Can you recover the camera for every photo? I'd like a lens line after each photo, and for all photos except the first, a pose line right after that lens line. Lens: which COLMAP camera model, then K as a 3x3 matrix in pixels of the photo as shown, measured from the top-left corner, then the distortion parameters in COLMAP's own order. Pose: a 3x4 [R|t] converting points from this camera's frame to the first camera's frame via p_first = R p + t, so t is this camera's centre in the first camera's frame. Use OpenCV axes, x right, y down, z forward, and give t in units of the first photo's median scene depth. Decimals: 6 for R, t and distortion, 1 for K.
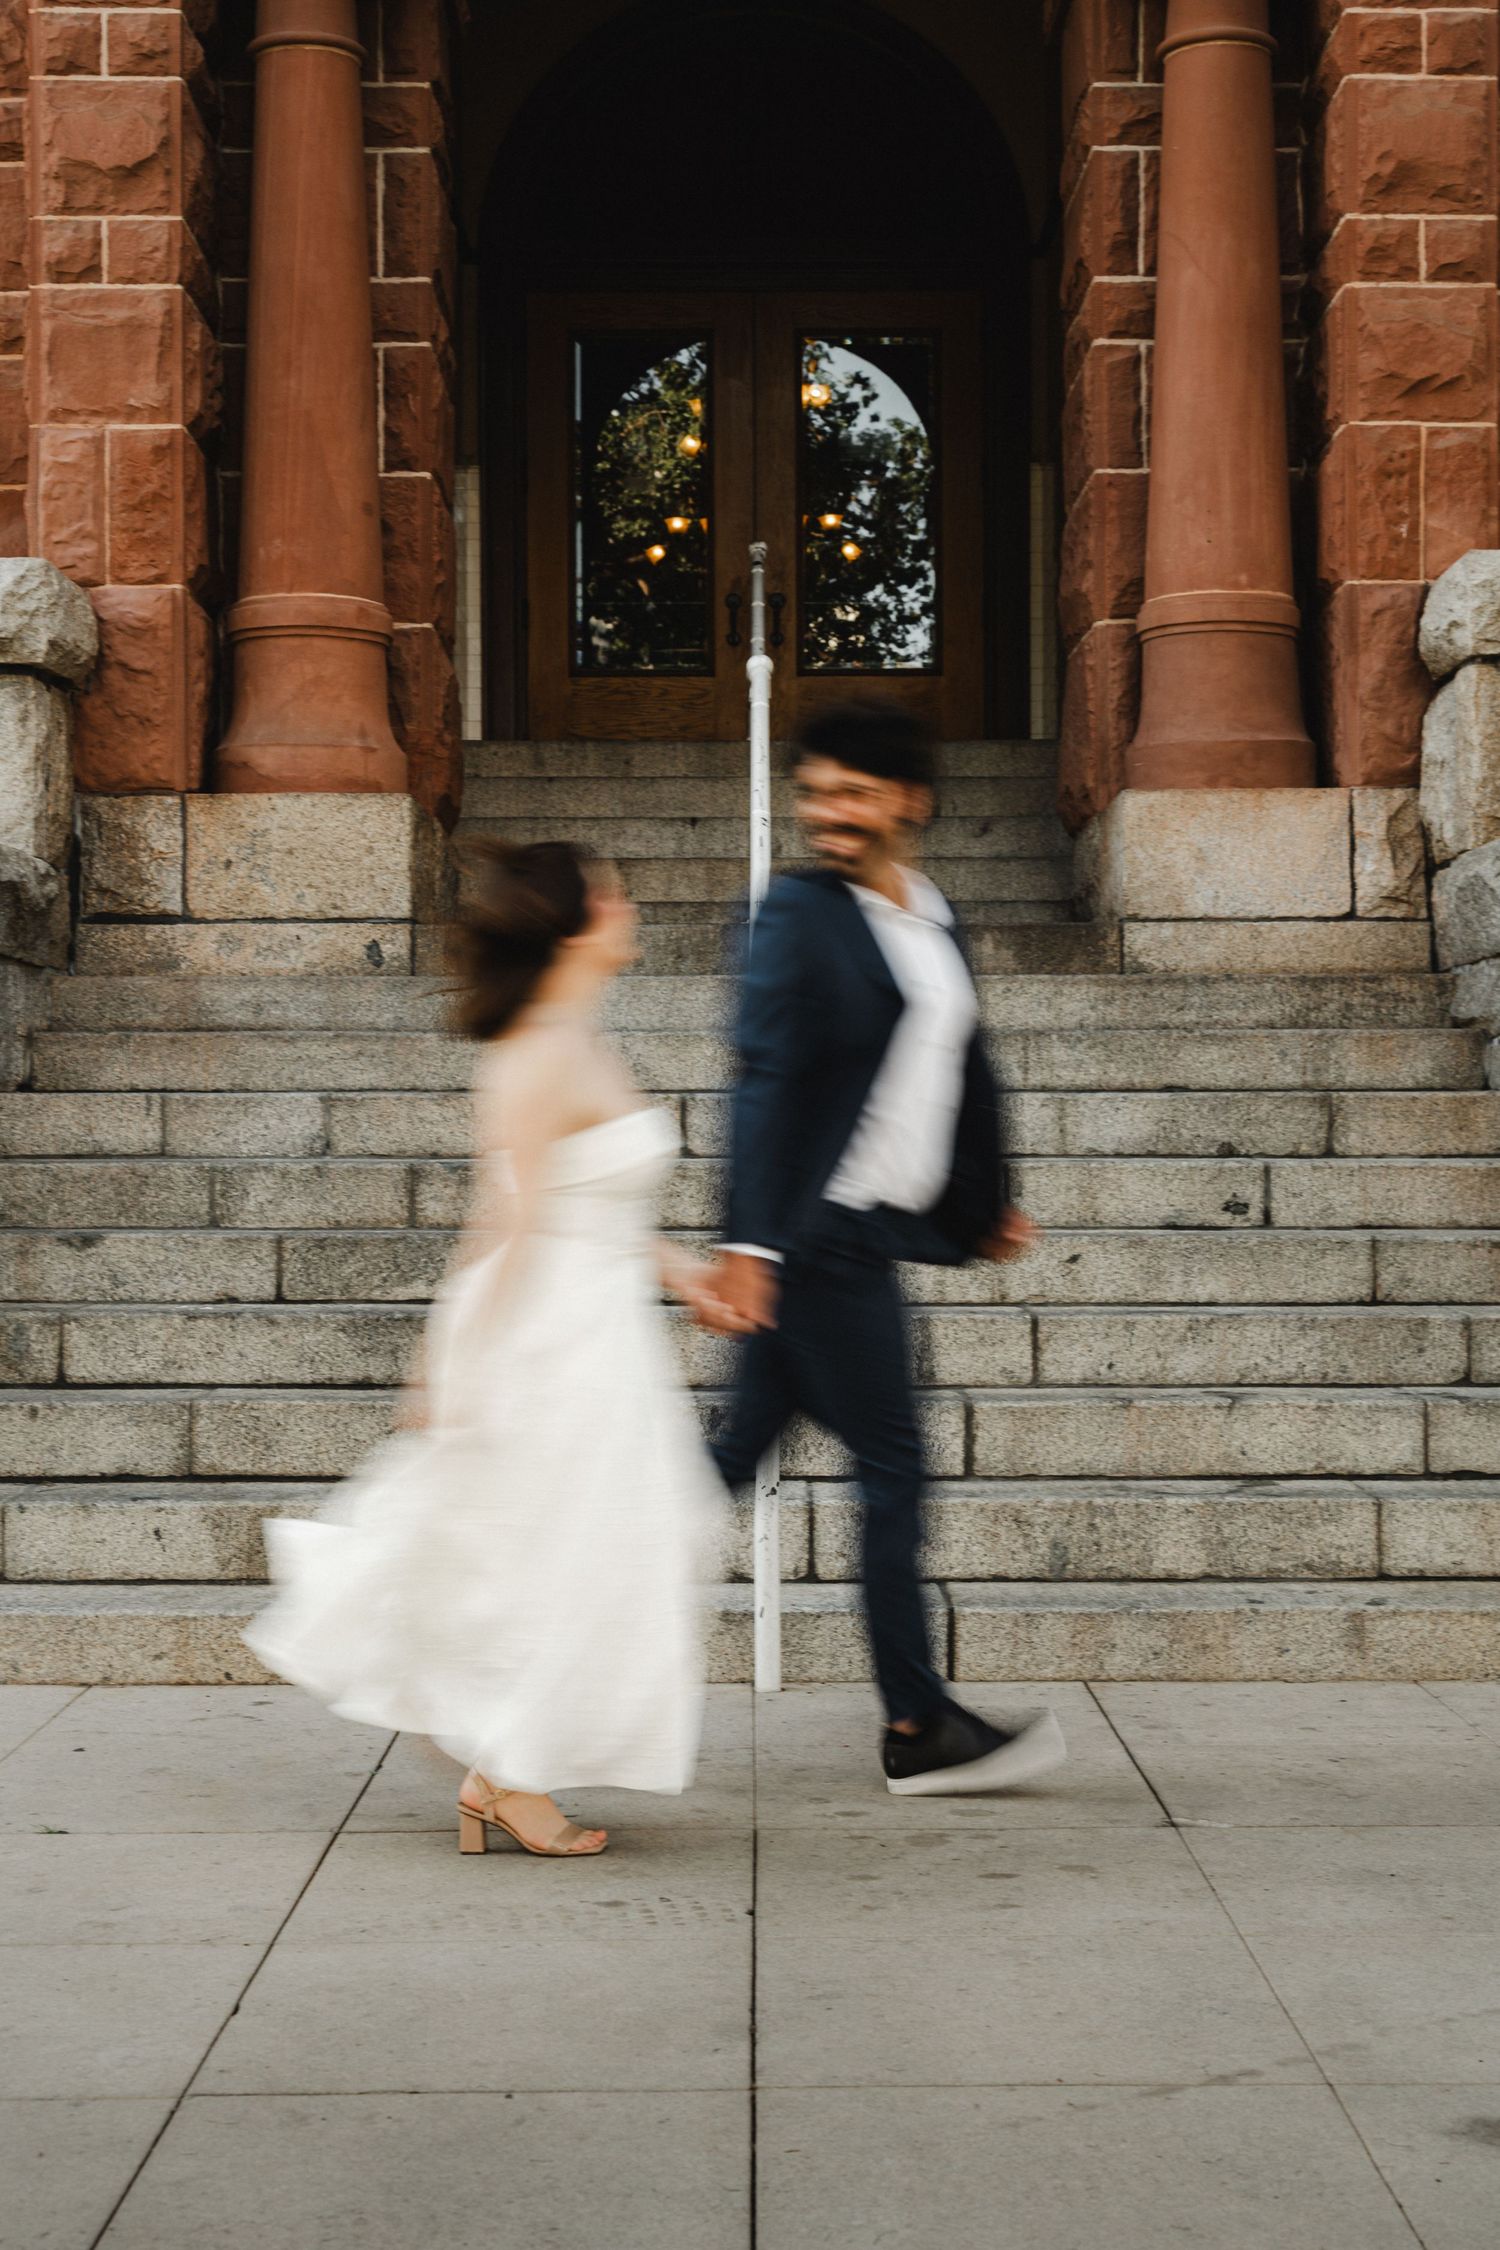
lens RADIAL K [[3225.4, 0, 750.0], [0, 3225.4, 1125.0], [0, 0, 1]] dist [0.123191, -0.403467]
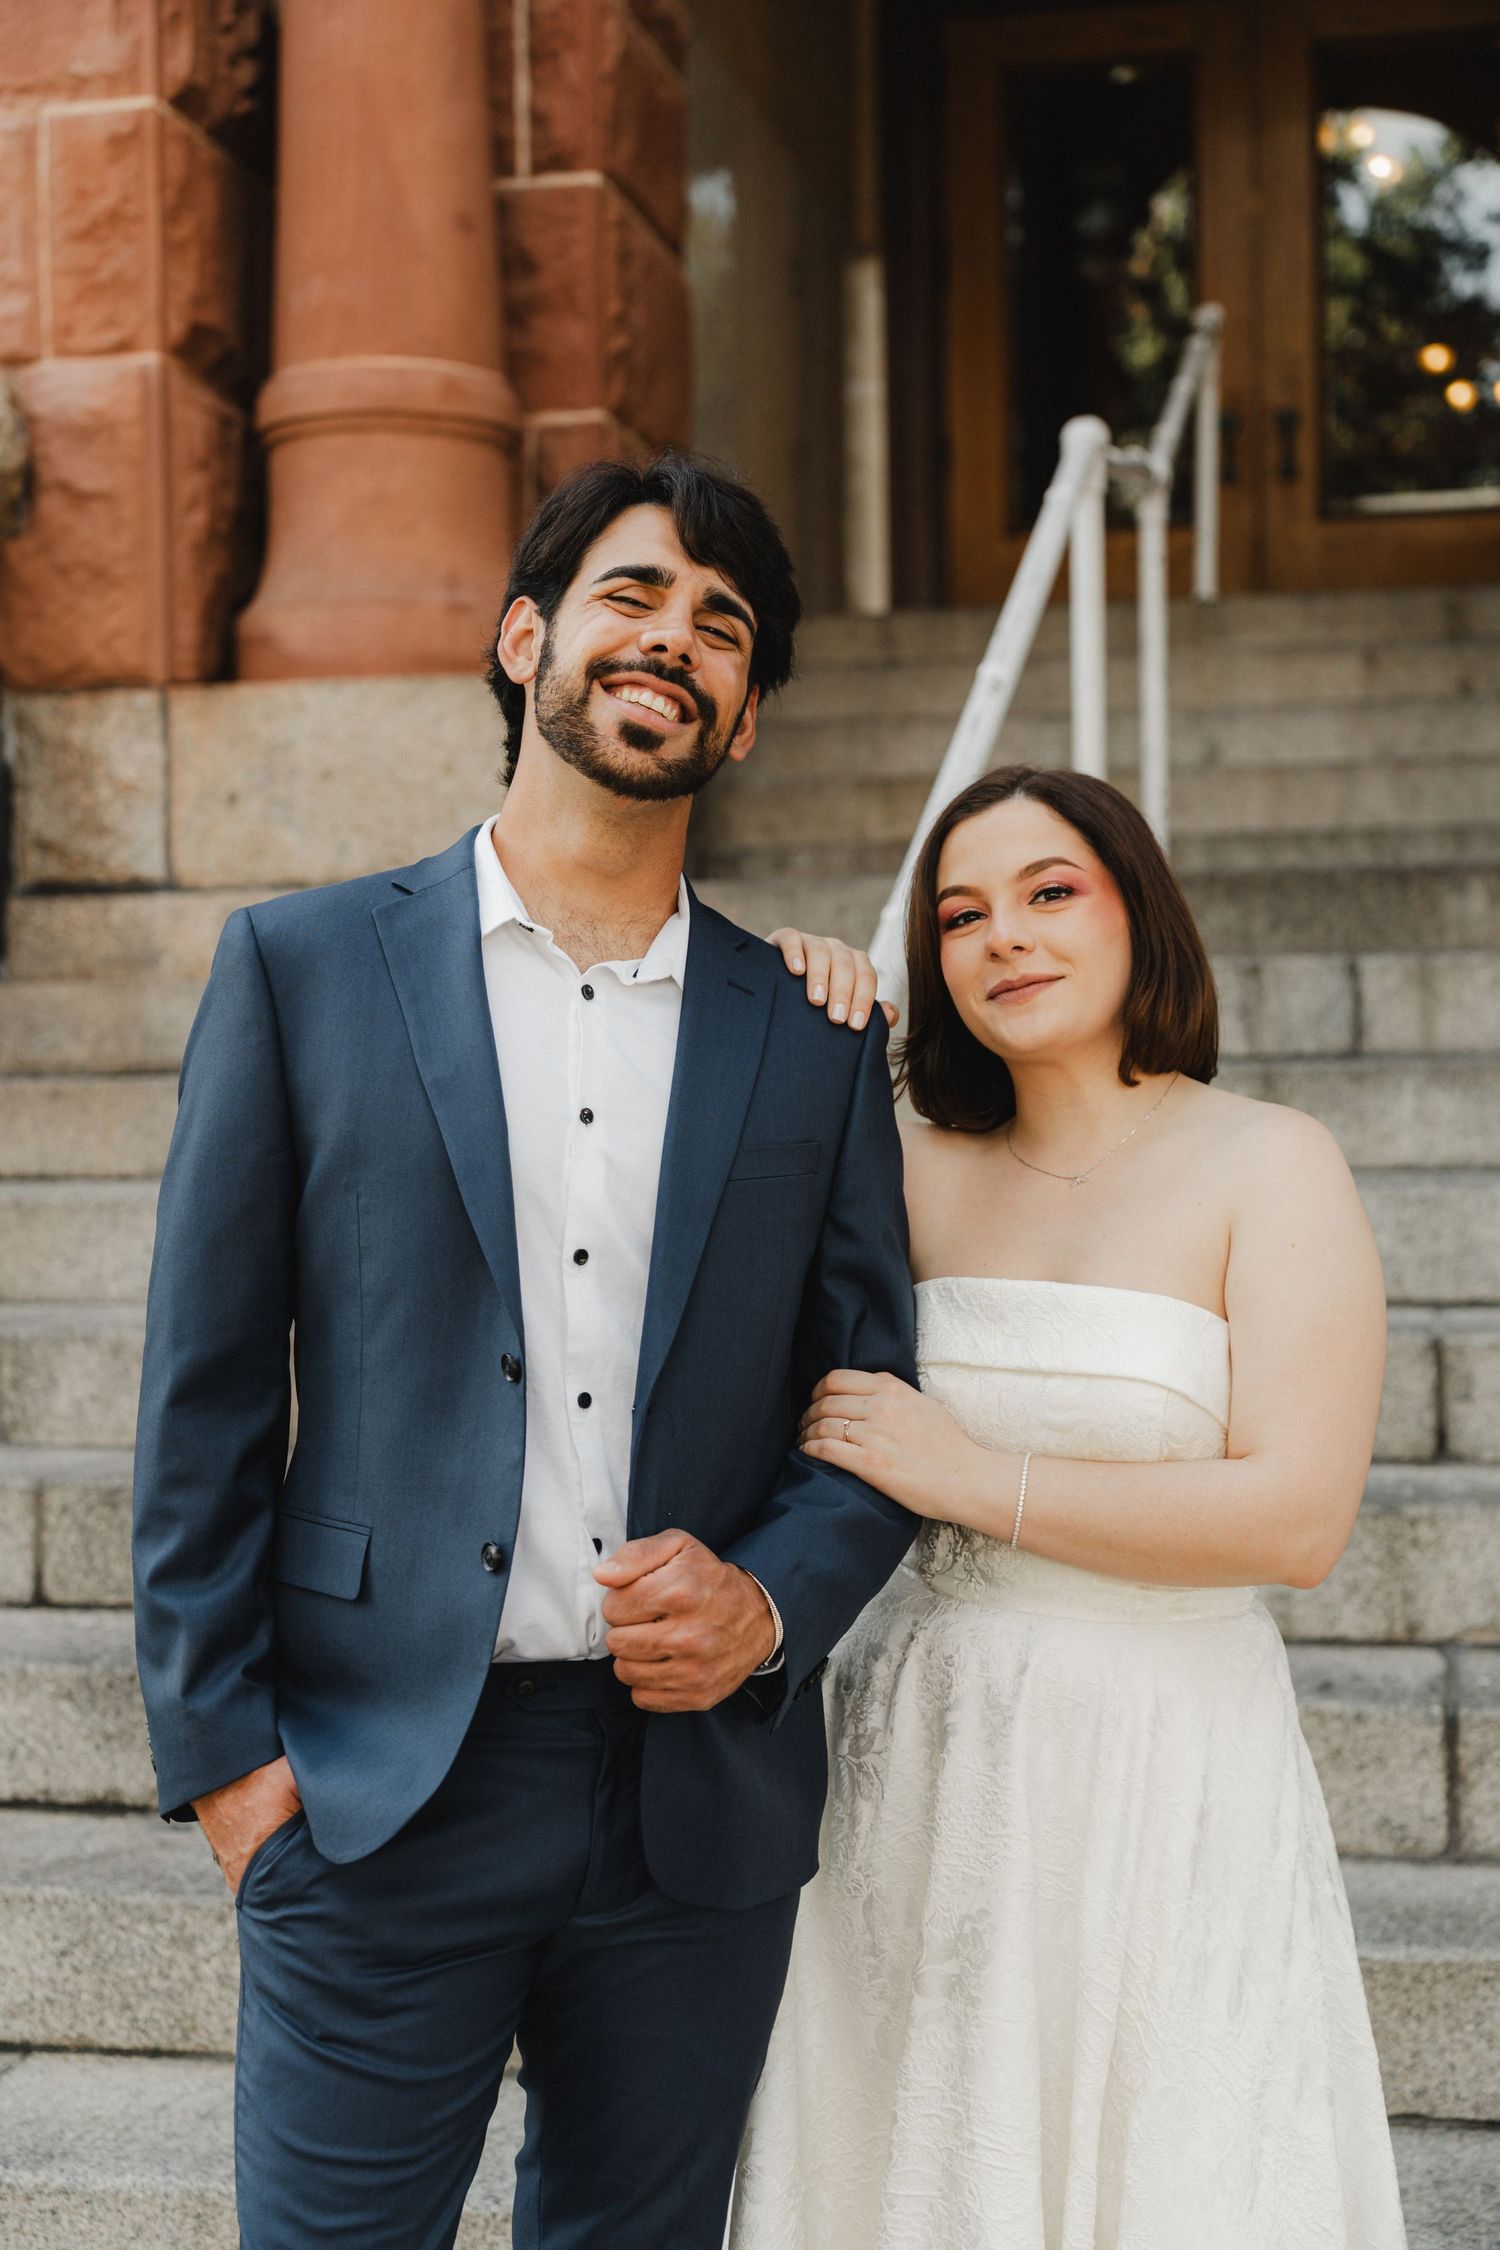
lens RADIAL K [[3225.4, 0, 750.0], [0, 3225.4, 1125.0], [0, 0, 1]] dist [0.123191, -0.403467]
pose [[0.976876, -0.008070, -0.213655, 0.070491], [0.012294, 0.999754, 0.018450, -0.027602], [0.213454, -0.020650, 0.976735, 0.407223]]
